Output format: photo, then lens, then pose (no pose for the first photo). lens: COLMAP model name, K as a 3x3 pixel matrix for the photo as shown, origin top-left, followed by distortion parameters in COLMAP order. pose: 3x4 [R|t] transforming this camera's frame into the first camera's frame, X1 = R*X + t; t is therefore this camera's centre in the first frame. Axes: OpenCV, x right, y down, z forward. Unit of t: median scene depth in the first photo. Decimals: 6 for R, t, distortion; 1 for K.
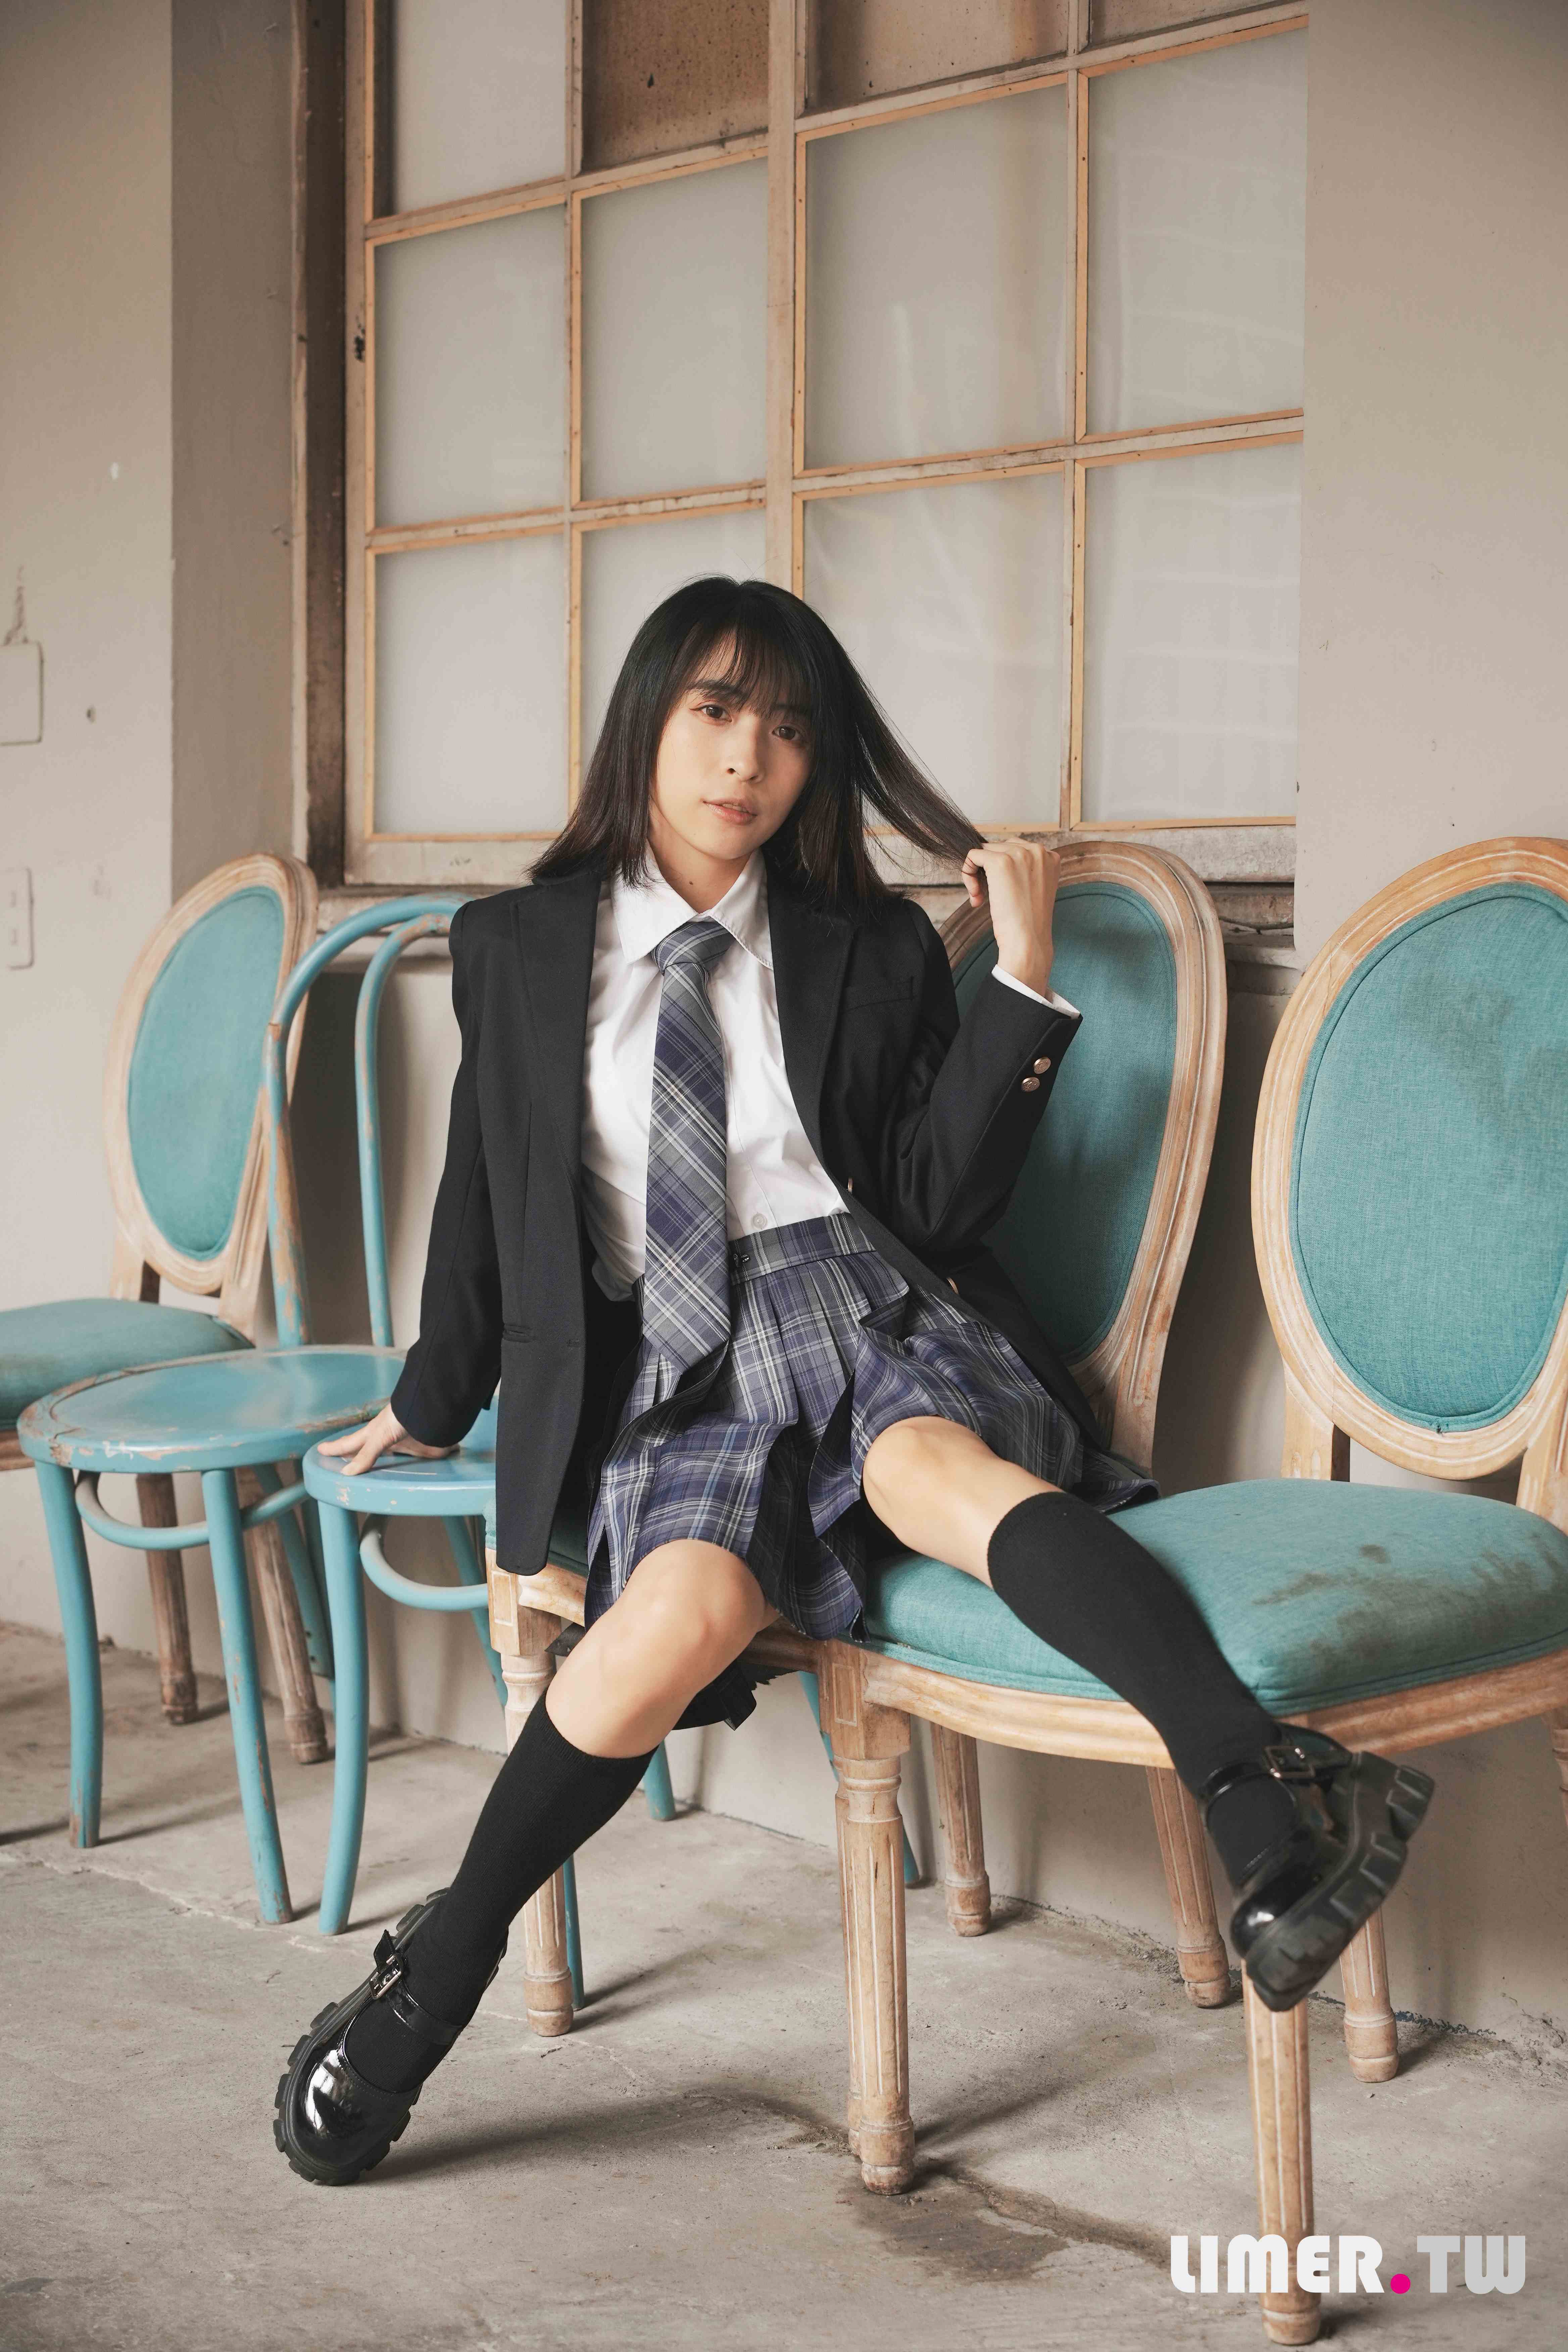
lens RADIAL K [[4079.0, 0, 926.5], [0, 4079.0, 1177.4], [0, 0, 1]] dist [-0.022008, 0.116455]
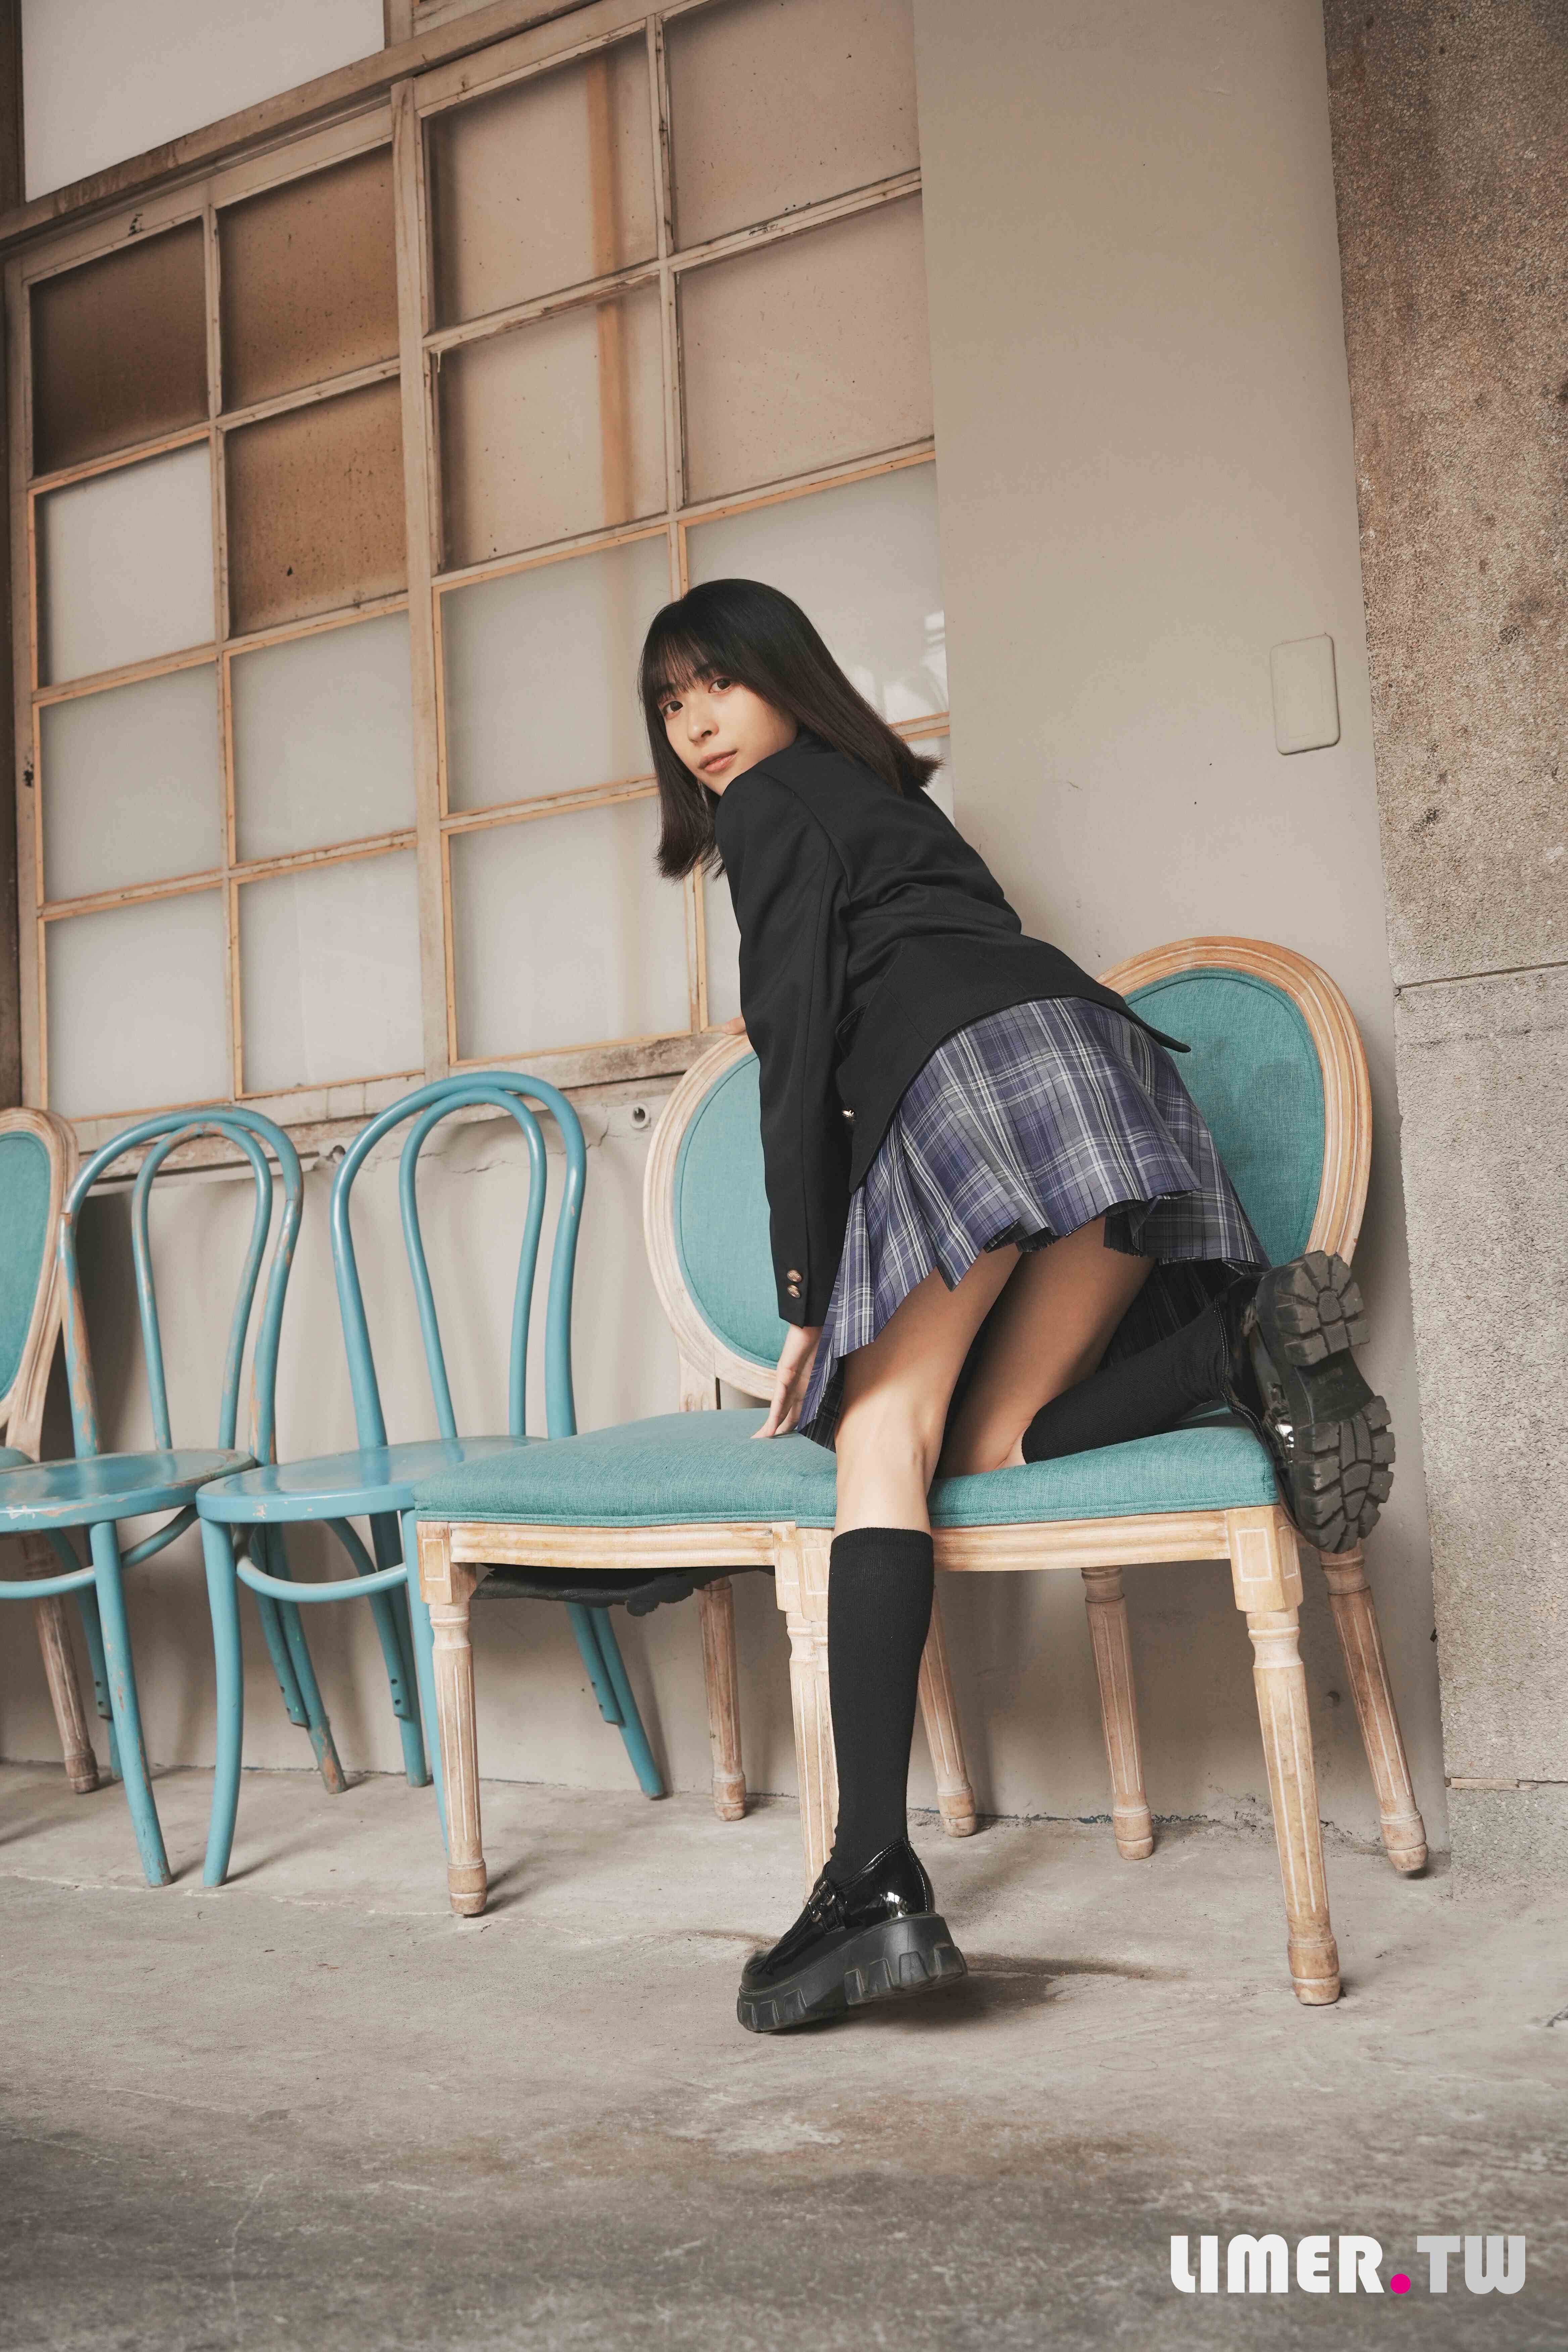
lens RADIAL K [[2431.8, 0, 778.4], [0, 2431.8, 1173.3], [0, 0, 1]] dist [0.008605, -0.011122]
pose [[0.947227, -0.022406, 0.319779, -0.184599], [0.071217, 0.987334, -0.141774, 0.074629], [-0.312552, 0.157065, 0.936825, 0.177304]]
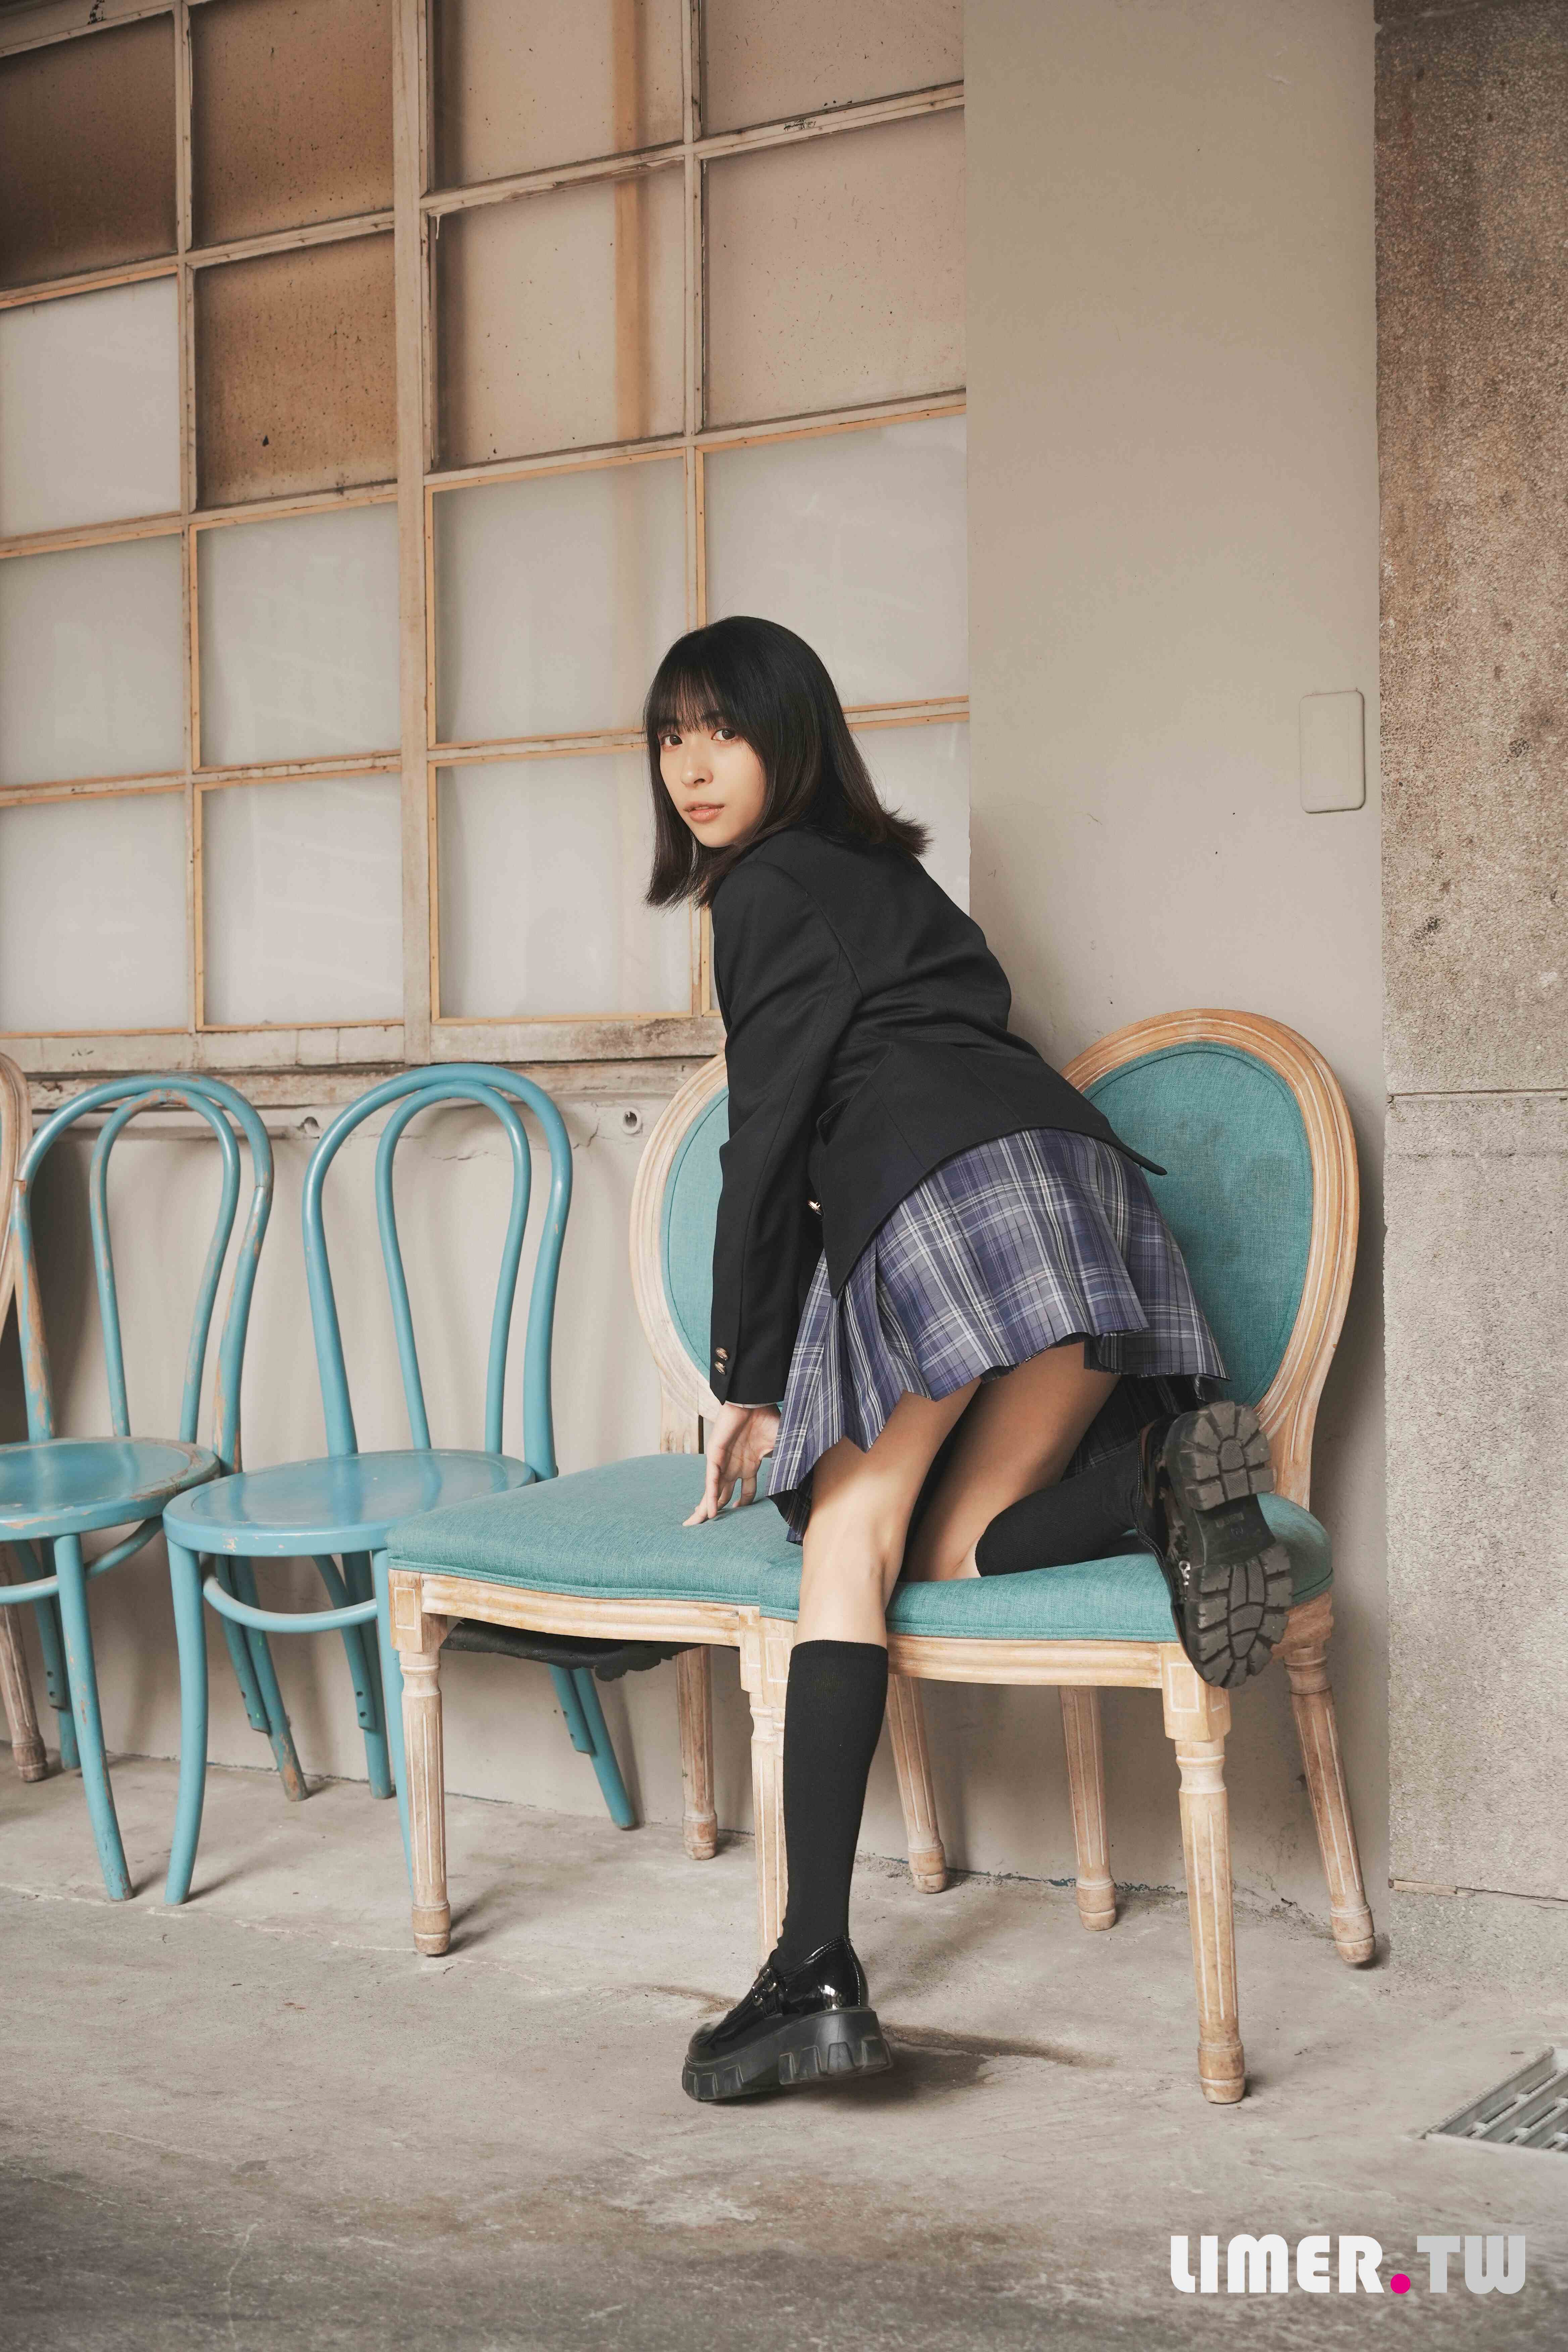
lens RADIAL K [[3224.1, 0, 748.6], [0, 3224.1, 1180.8], [0, 0, 1]] dist [-0.003253, 0.008042]
pose [[0.958130, -0.020467, 0.285603, -0.217649], [0.033736, 0.998564, -0.041619, 0.010443], [-0.284341, 0.049511, 0.957444, -0.001790]]
